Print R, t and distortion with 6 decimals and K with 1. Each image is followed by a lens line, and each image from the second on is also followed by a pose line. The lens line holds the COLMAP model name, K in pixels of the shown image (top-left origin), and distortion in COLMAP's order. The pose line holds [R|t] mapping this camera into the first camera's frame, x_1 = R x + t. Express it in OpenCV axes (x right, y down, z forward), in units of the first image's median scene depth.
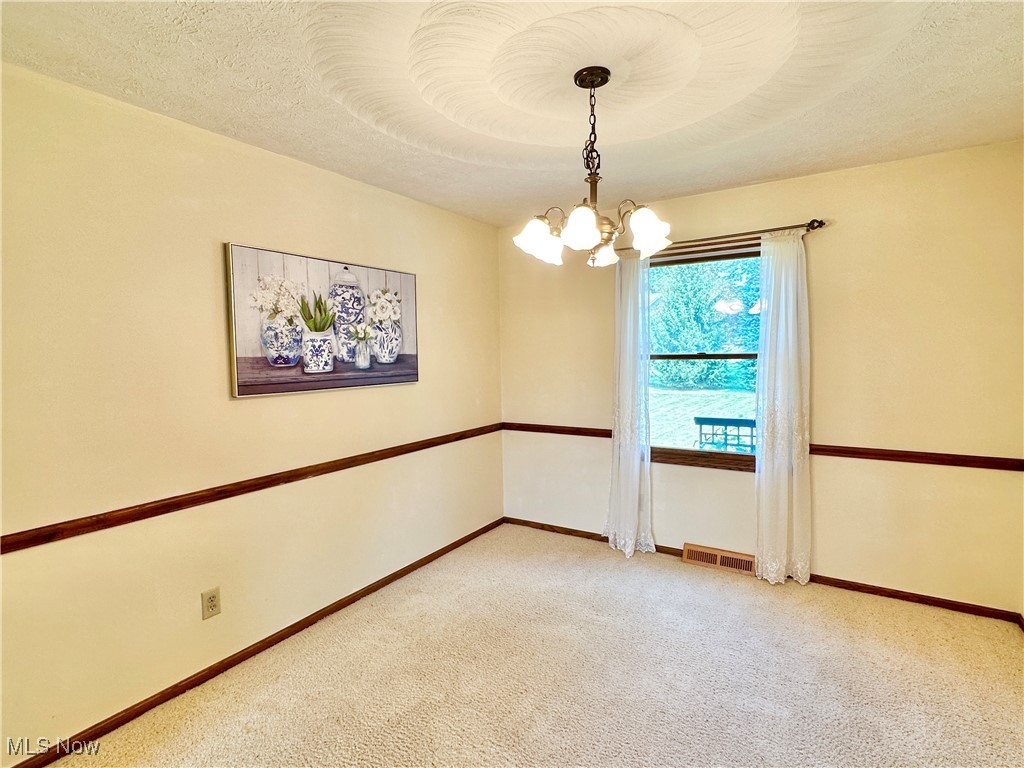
lens RADIAL K [[502.3, 0, 513.0], [0, 502.3, 381.8], [0, 0, 1]] dist [0.000906, 0.000044]
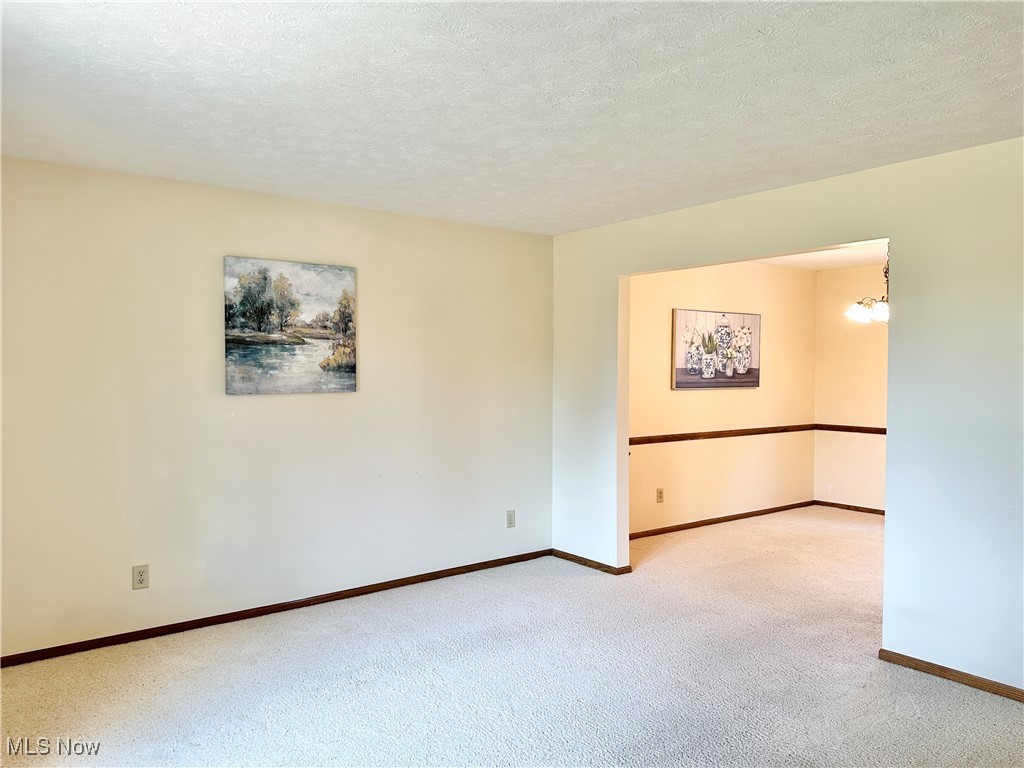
lens RADIAL K [[723.3, 0, 505.5], [0, 723.3, 385.8], [0, 0, 1]] dist [0.029809, -0.004264]
pose [[0.931317, 0.030056, -0.362966, -0.127874], [-0.040692, 0.998936, -0.021691, 0.085421], [0.361928, 0.034971, 0.931550, -1.466273]]
